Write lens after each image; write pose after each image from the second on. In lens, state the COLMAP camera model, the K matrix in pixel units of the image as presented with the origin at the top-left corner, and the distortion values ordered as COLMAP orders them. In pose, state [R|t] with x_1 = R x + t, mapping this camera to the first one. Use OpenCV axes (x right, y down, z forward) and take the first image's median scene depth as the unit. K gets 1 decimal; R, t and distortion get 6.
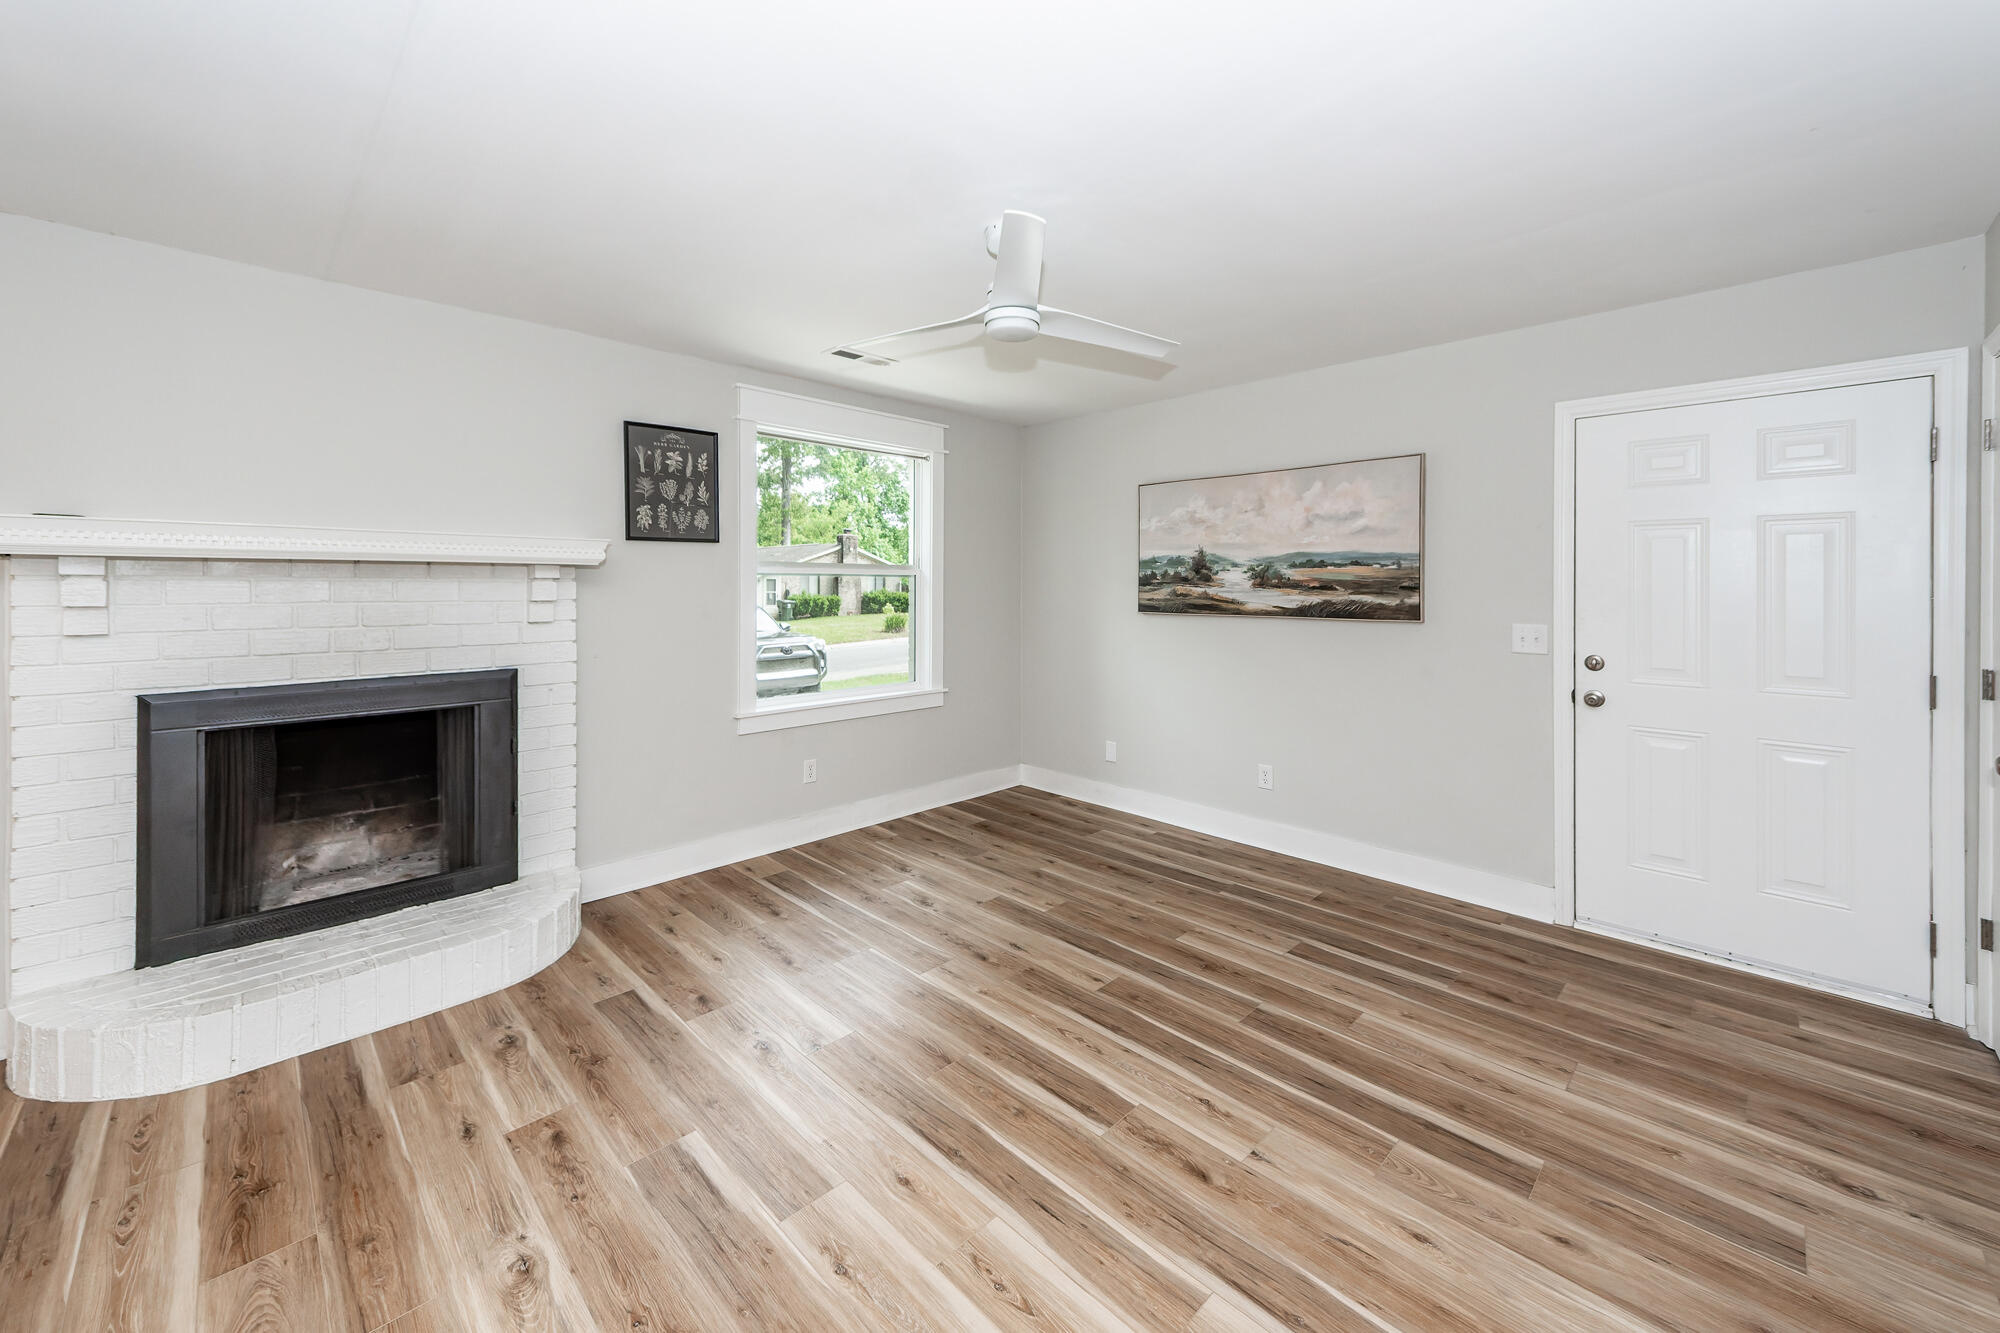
lens RADIAL K [[782.8, 0, 975.7], [0, 782.8, 582.0], [0, 0, 1]] dist [0.020405, -0.005698]
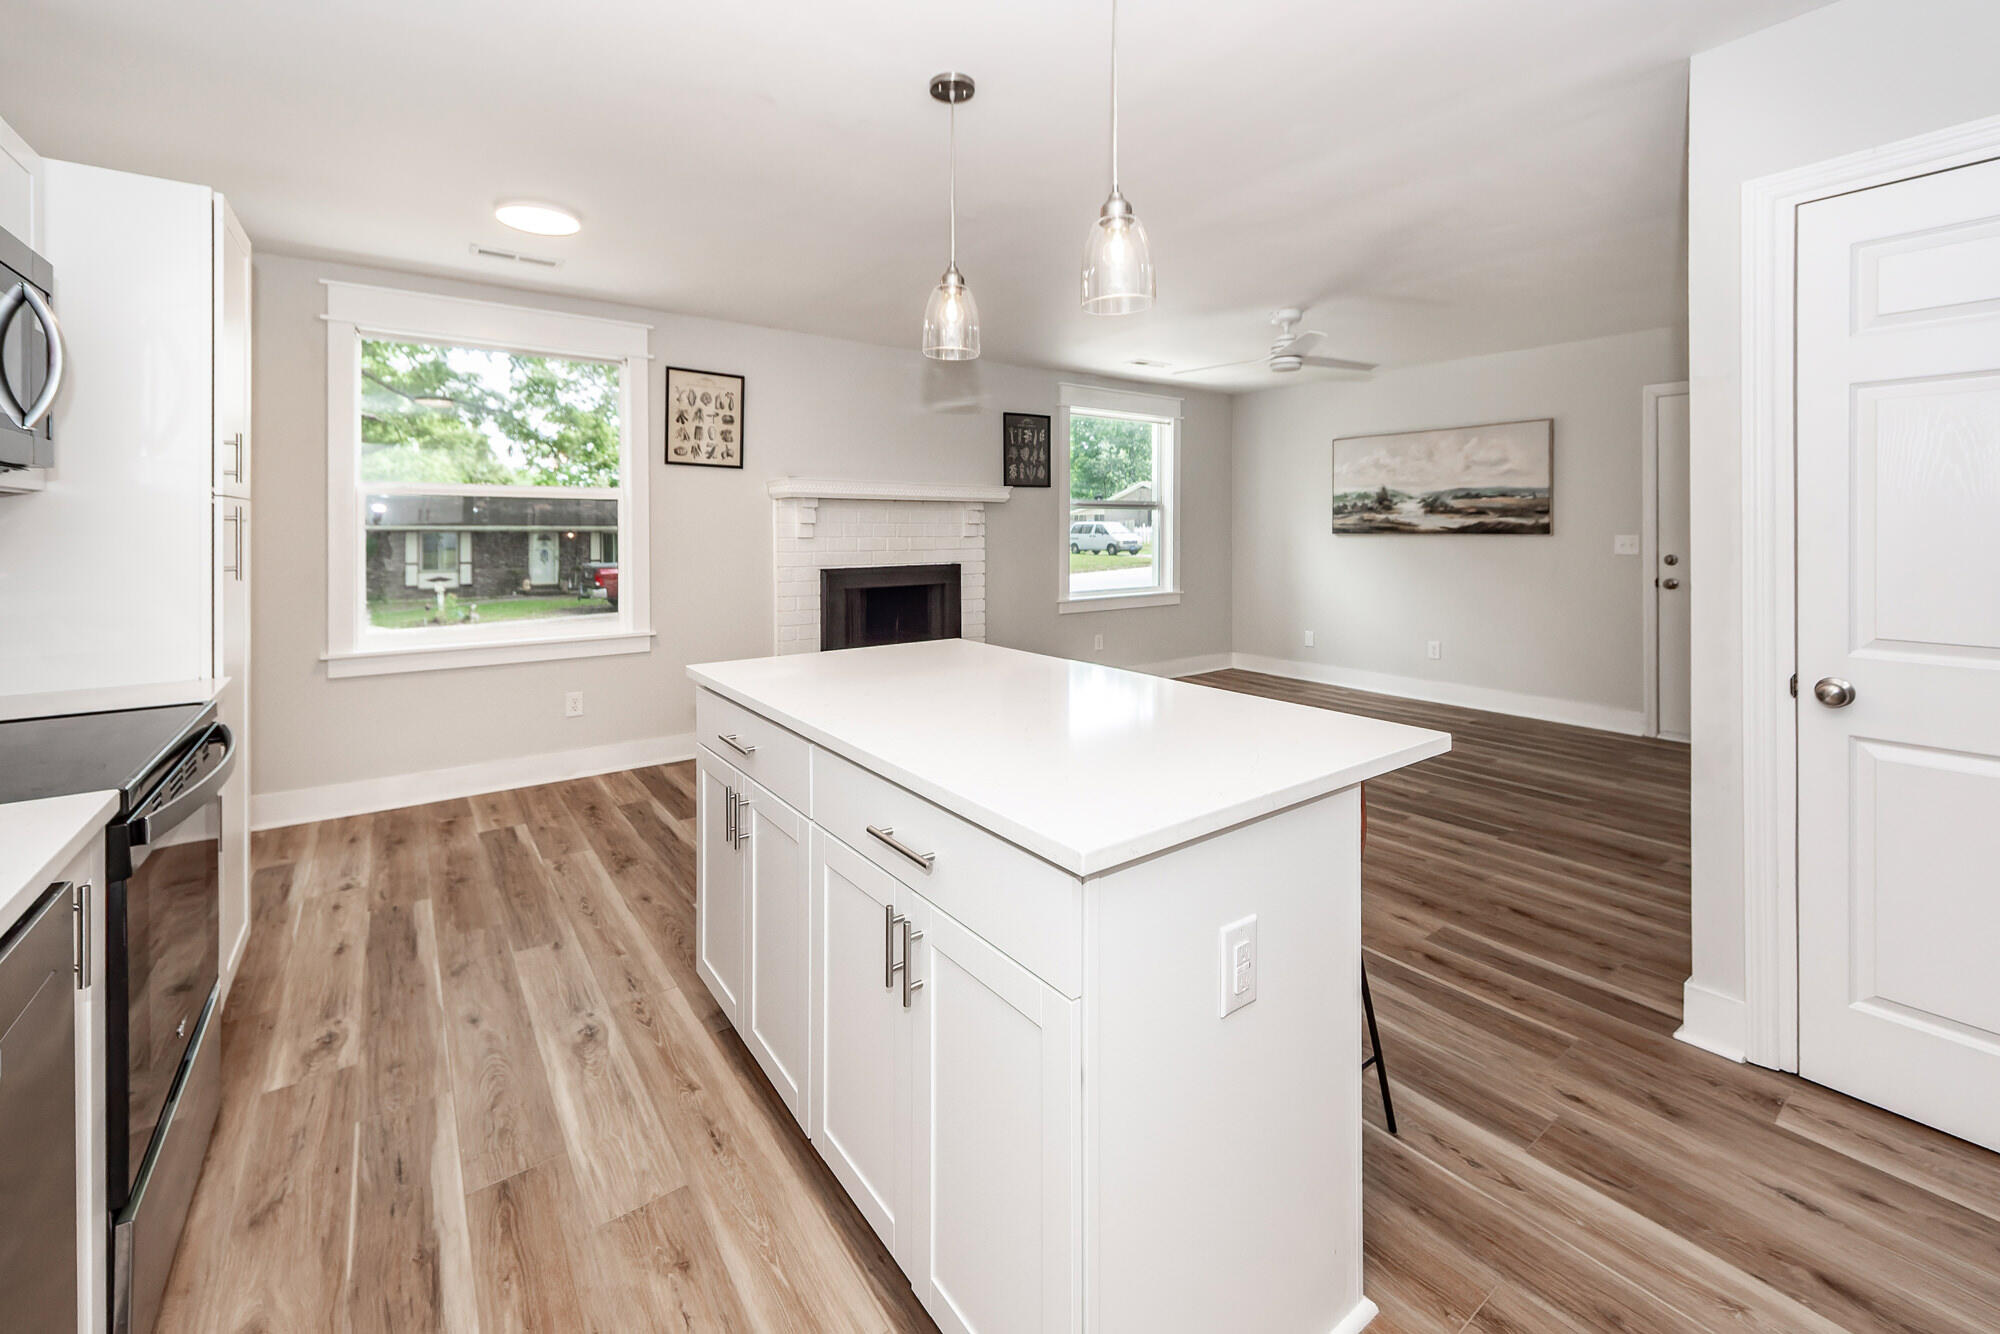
lens RADIAL K [[782.8, 0, 986.0], [0, 782.8, 546.5], [0, 0, 1]] dist [0.020405, -0.005698]
pose [[0.989476, -0.003293, -0.144662, -0.245211], [0.007467, 0.999571, 0.028320, 0.022463], [0.144507, -0.029102, 0.989076, -0.570015]]
